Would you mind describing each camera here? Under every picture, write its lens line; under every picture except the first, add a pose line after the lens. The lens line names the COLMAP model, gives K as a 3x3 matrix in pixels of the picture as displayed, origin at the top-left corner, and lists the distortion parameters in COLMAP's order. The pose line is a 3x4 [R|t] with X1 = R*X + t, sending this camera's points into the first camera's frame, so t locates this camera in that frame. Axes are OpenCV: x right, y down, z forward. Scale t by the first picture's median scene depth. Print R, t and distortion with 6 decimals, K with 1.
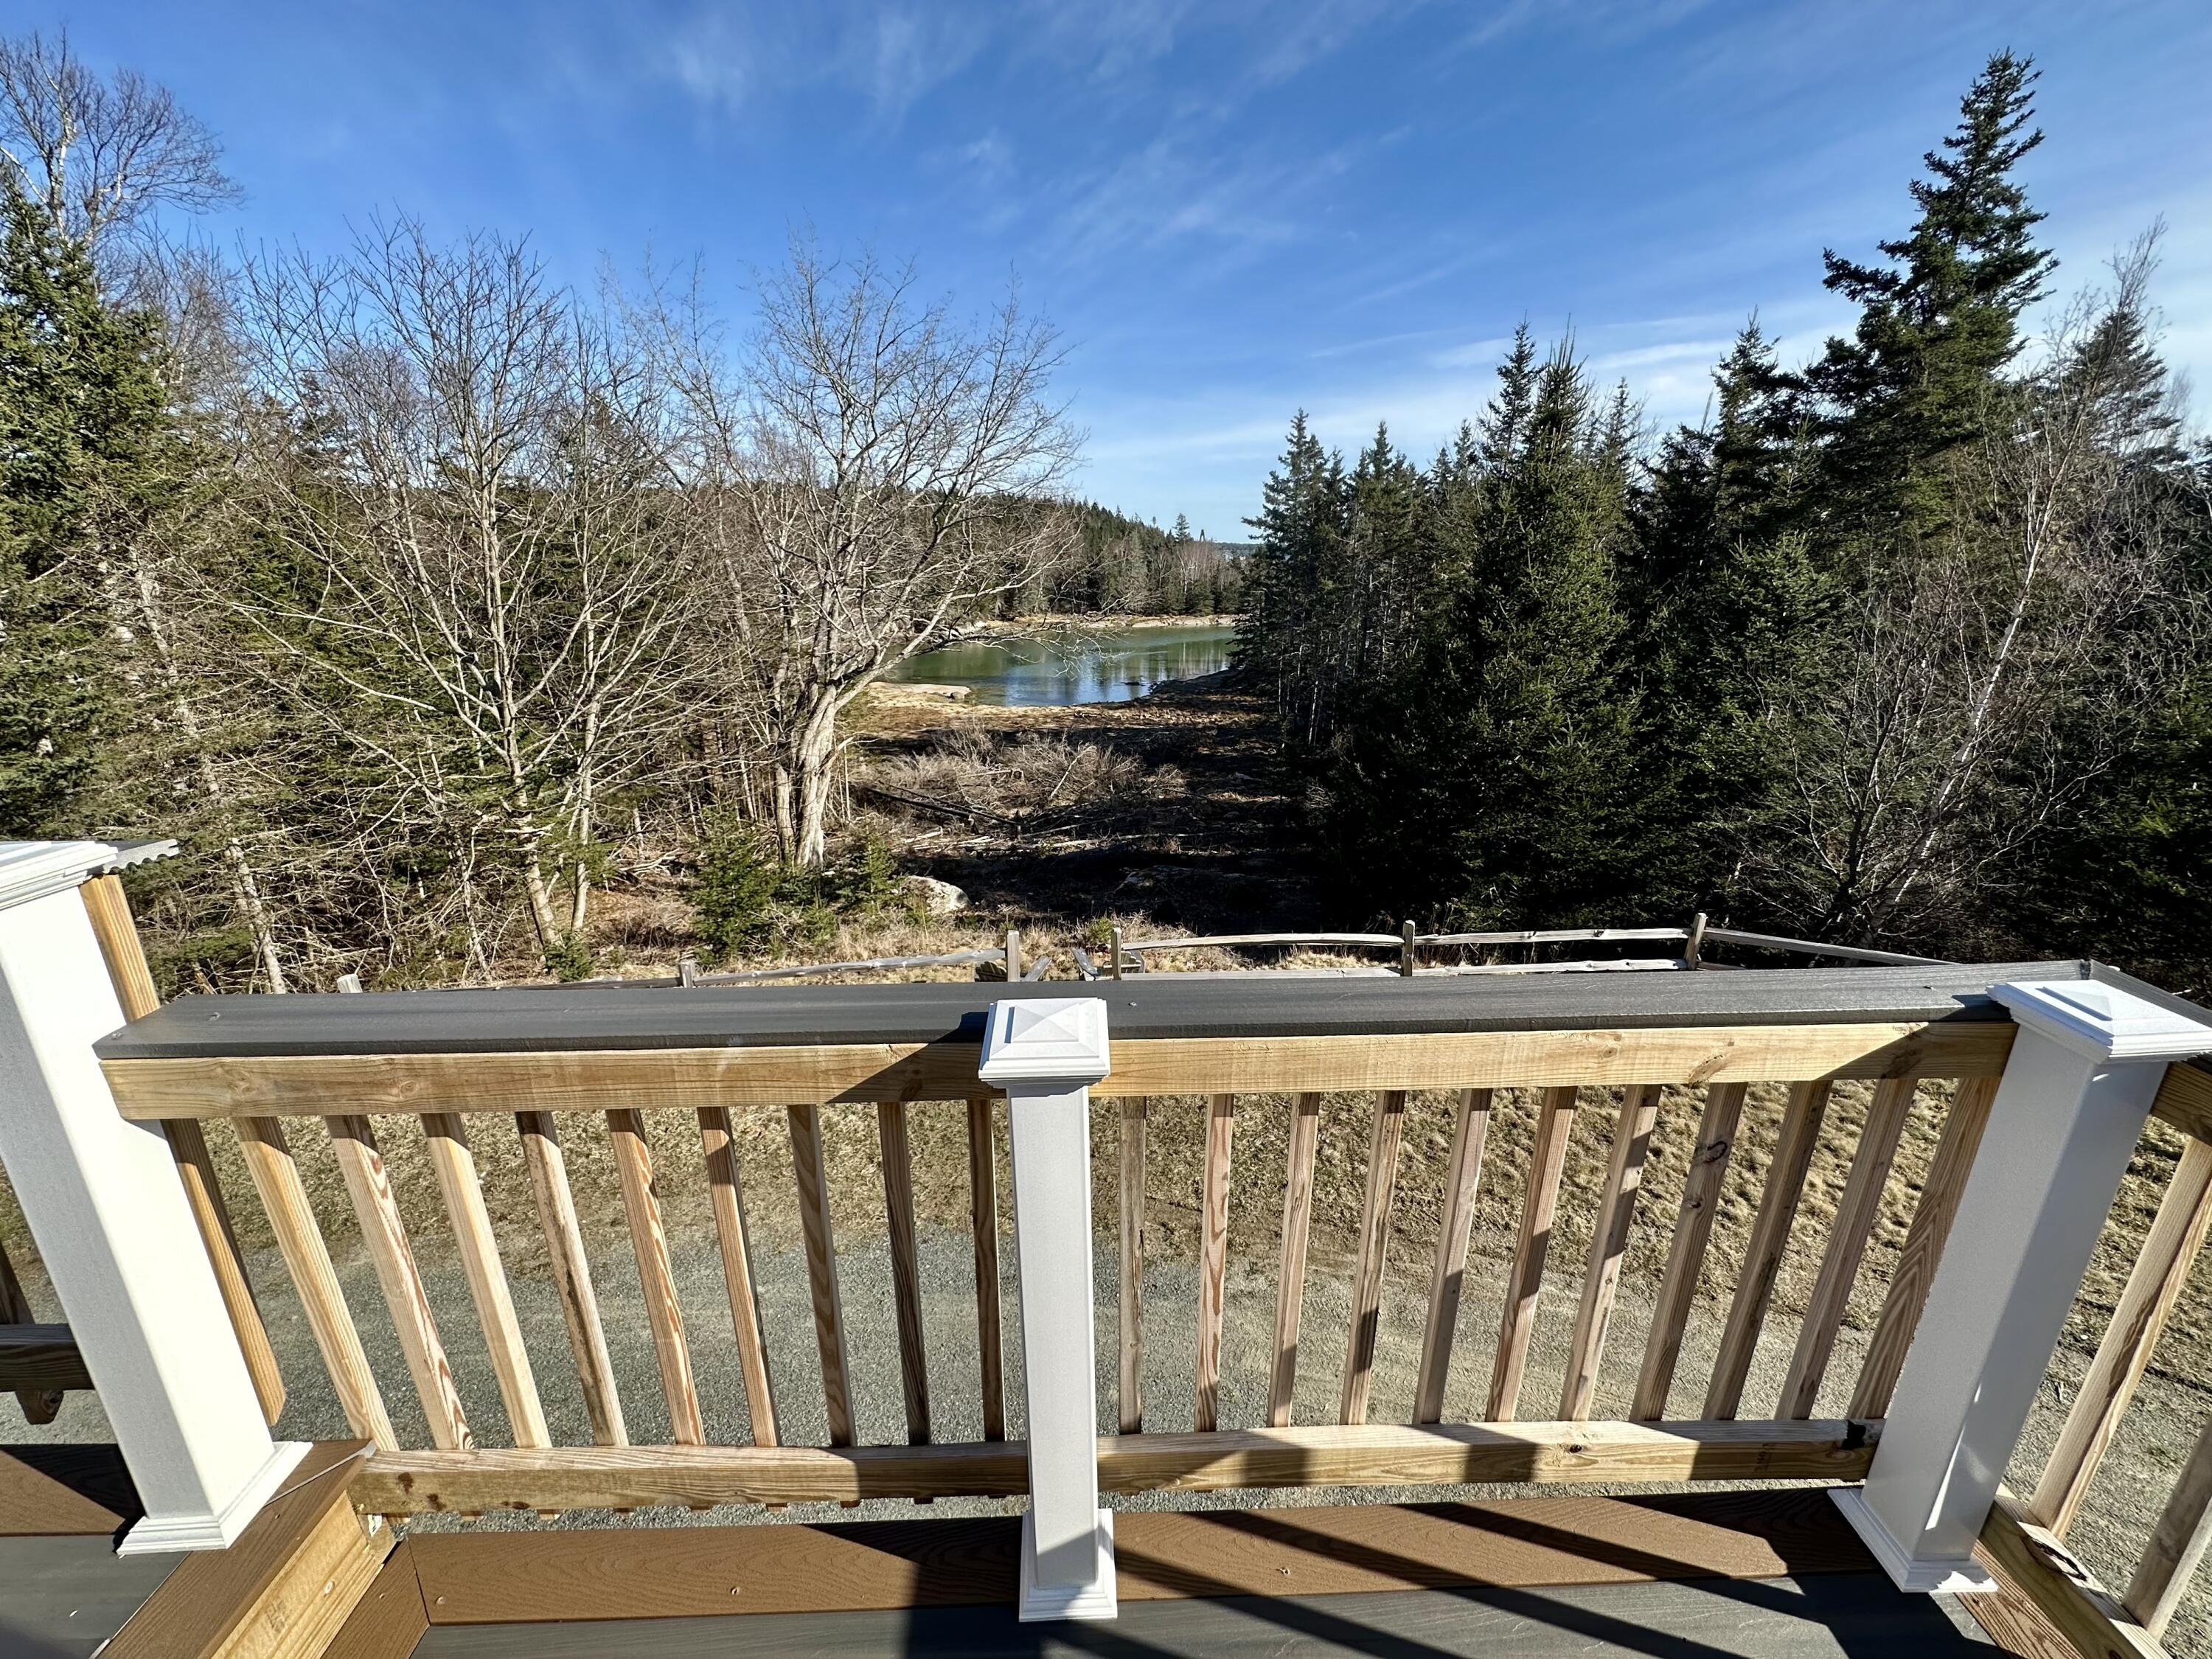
lens RADIAL K [[888.6, 0, 1108.4], [0, 888.6, 833.7], [0, 0, 1]] dist [-0.005503, 0.000918]
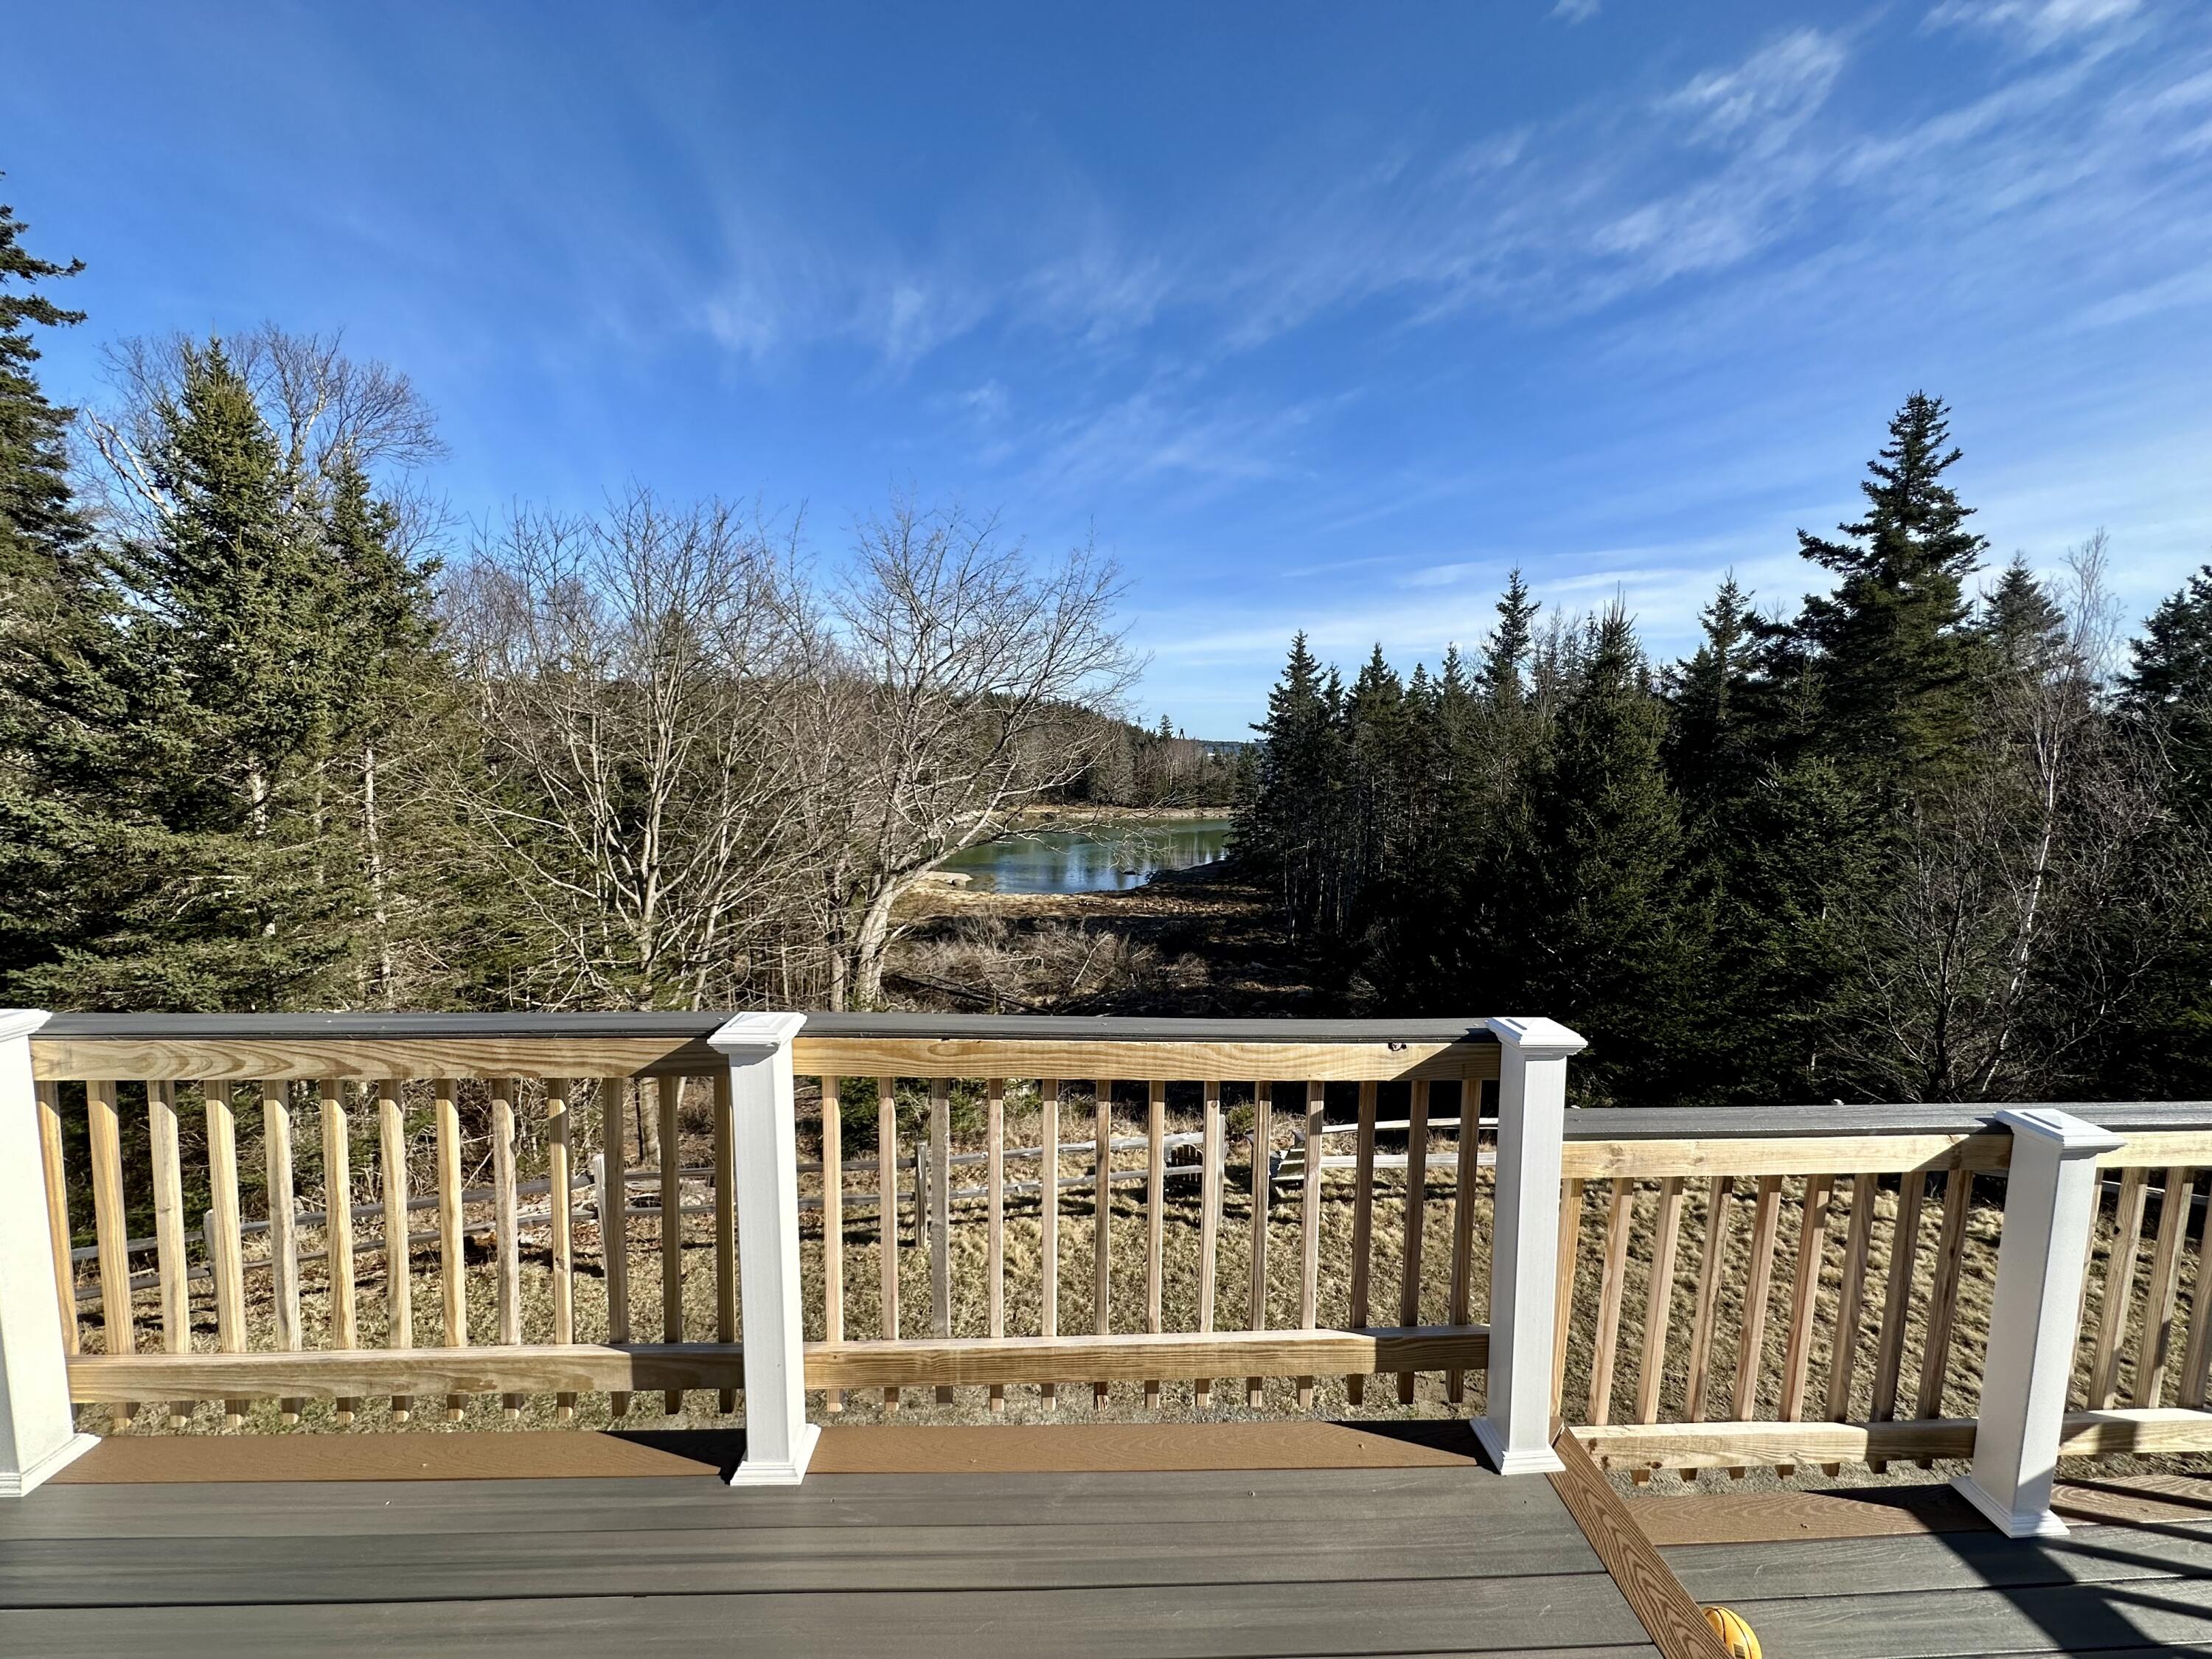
lens RADIAL K [[888.6, 0, 1107.7], [0, 888.6, 829.8], [0, 0, 1]] dist [-0.005503, 0.000918]
pose [[0.999581, 0.012281, 0.026221, -0.156102], [-0.006432, 0.977151, -0.212449, 0.001639], [-0.028231, 0.212192, 0.976820, -0.065320]]
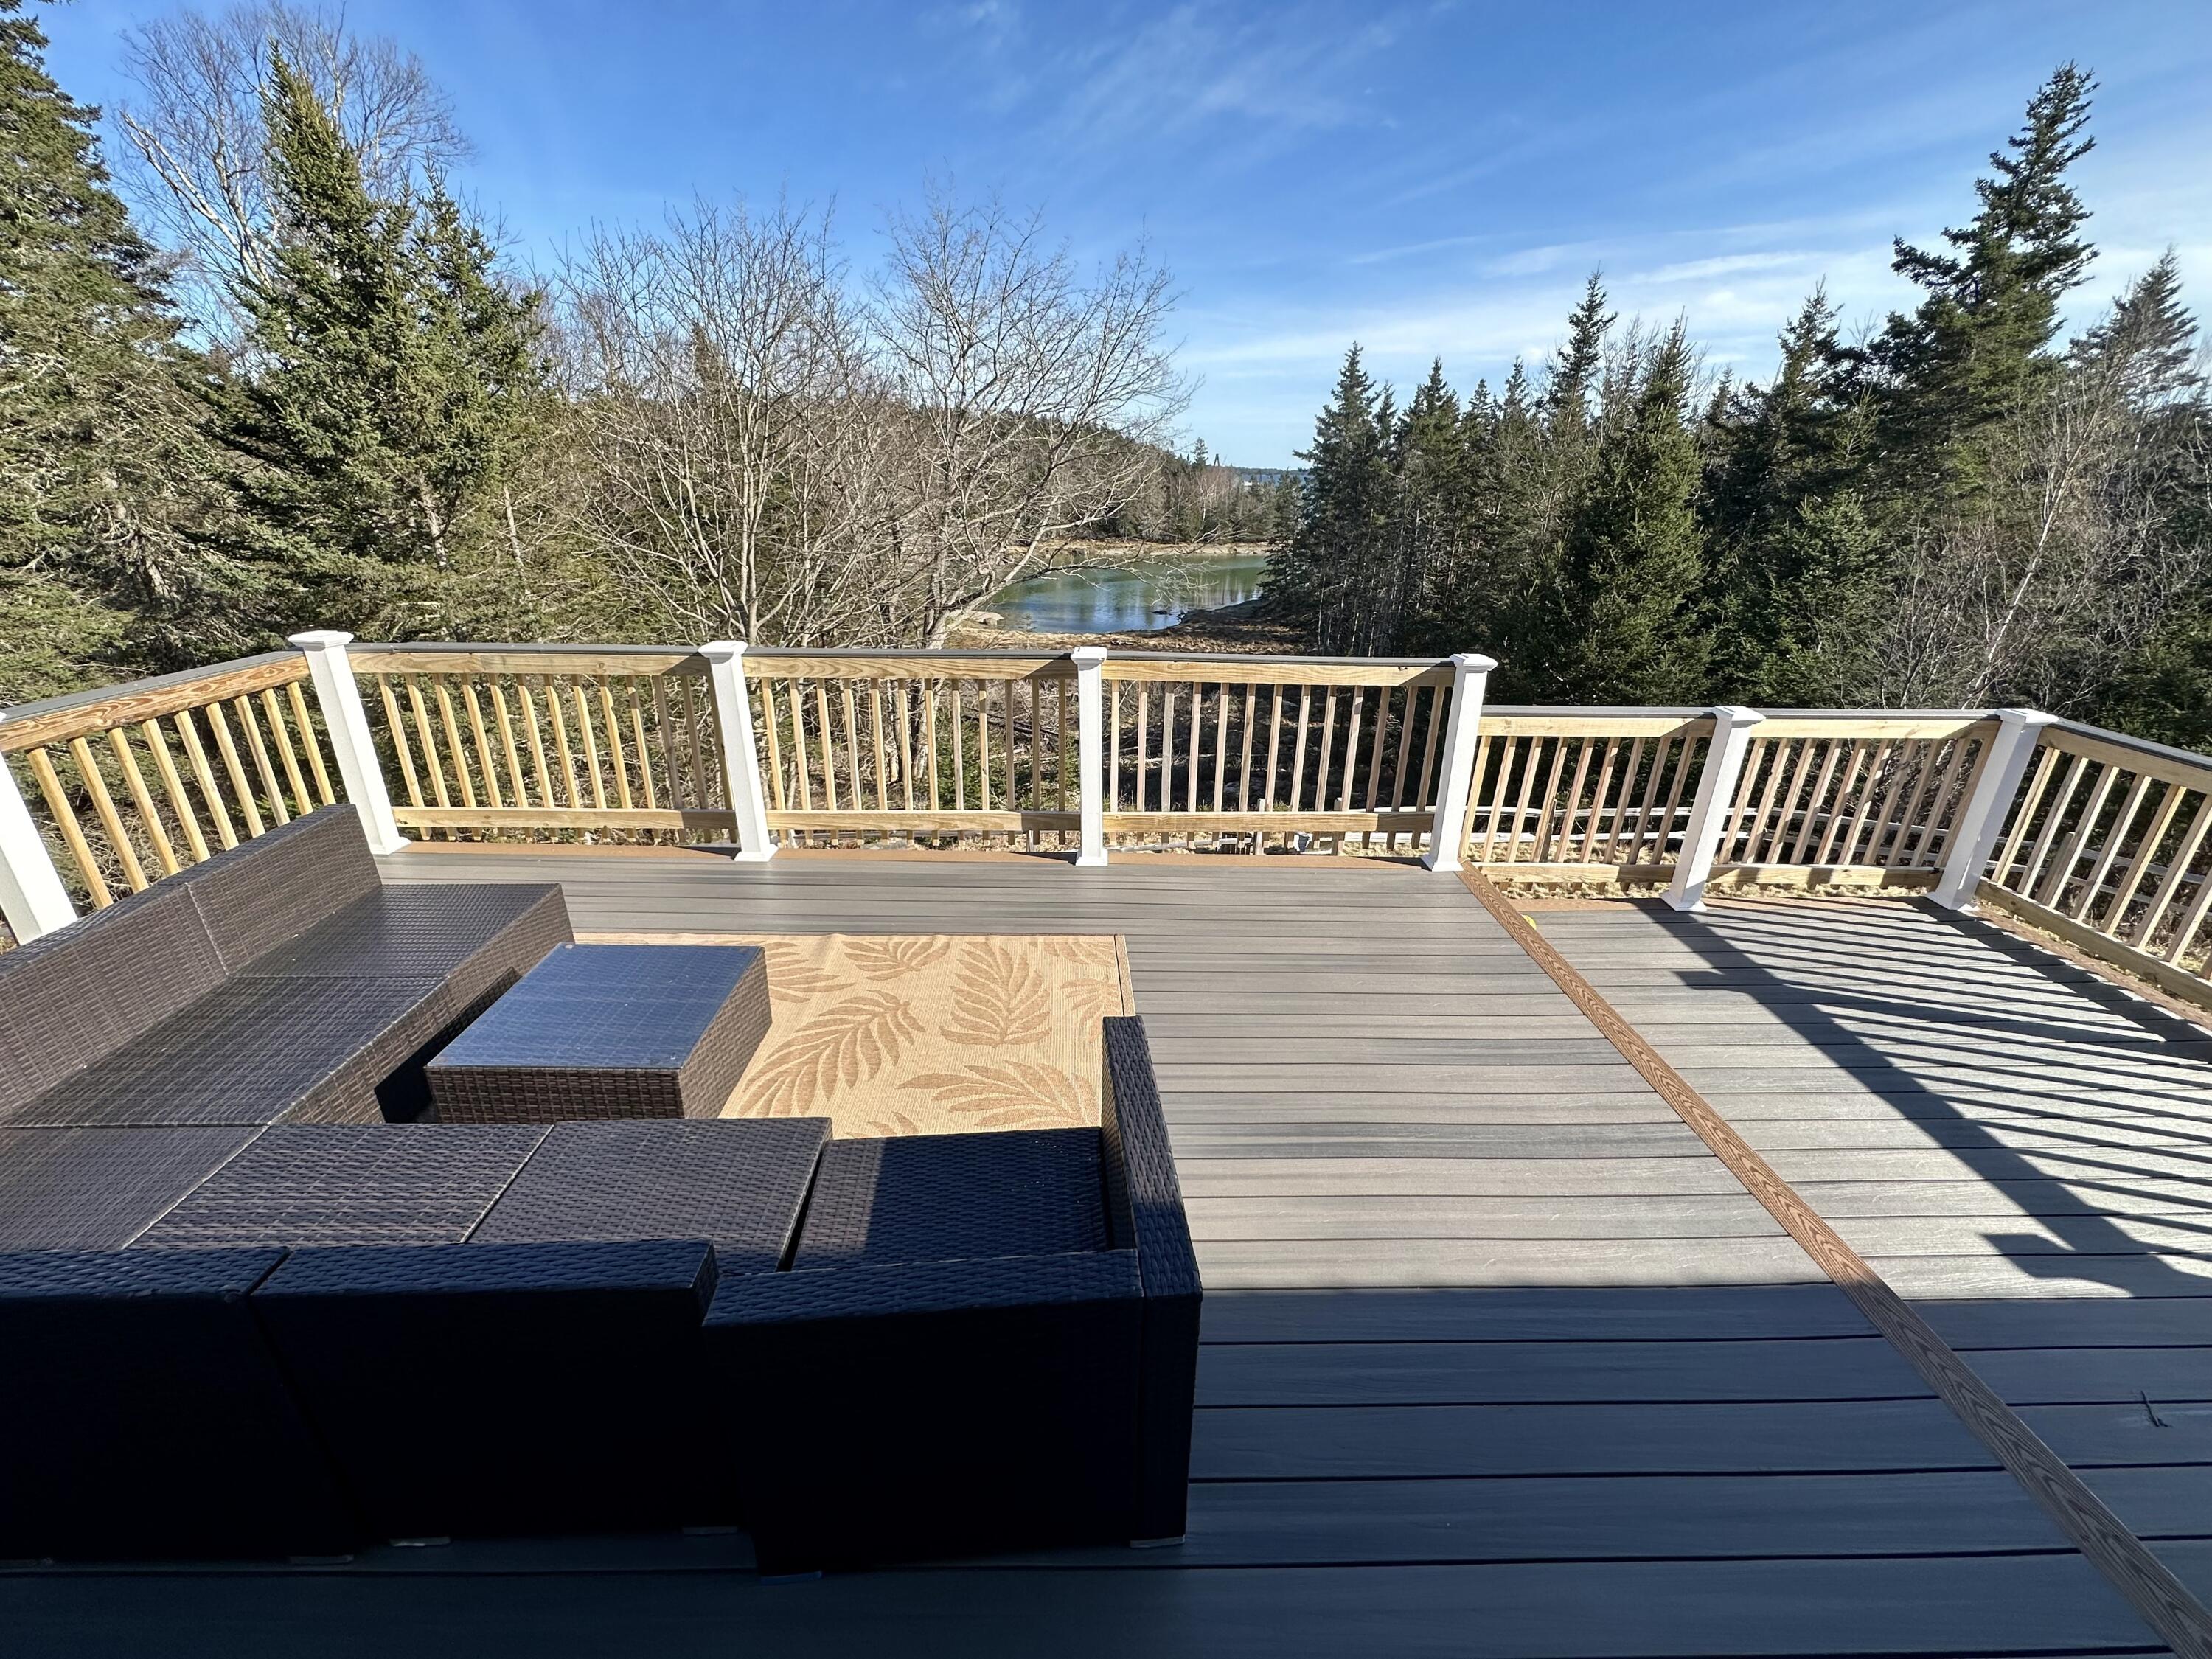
lens RADIAL K [[888.6, 0, 1106.6], [0, 888.6, 835.1], [0, 0, 1]] dist [-0.005503, 0.000918]
pose [[0.999872, 0.015949, 0.001242, -0.196652], [-0.015997, 0.996766, 0.078745, 0.035291], [0.000018, -0.078754, 0.996894, -0.197565]]
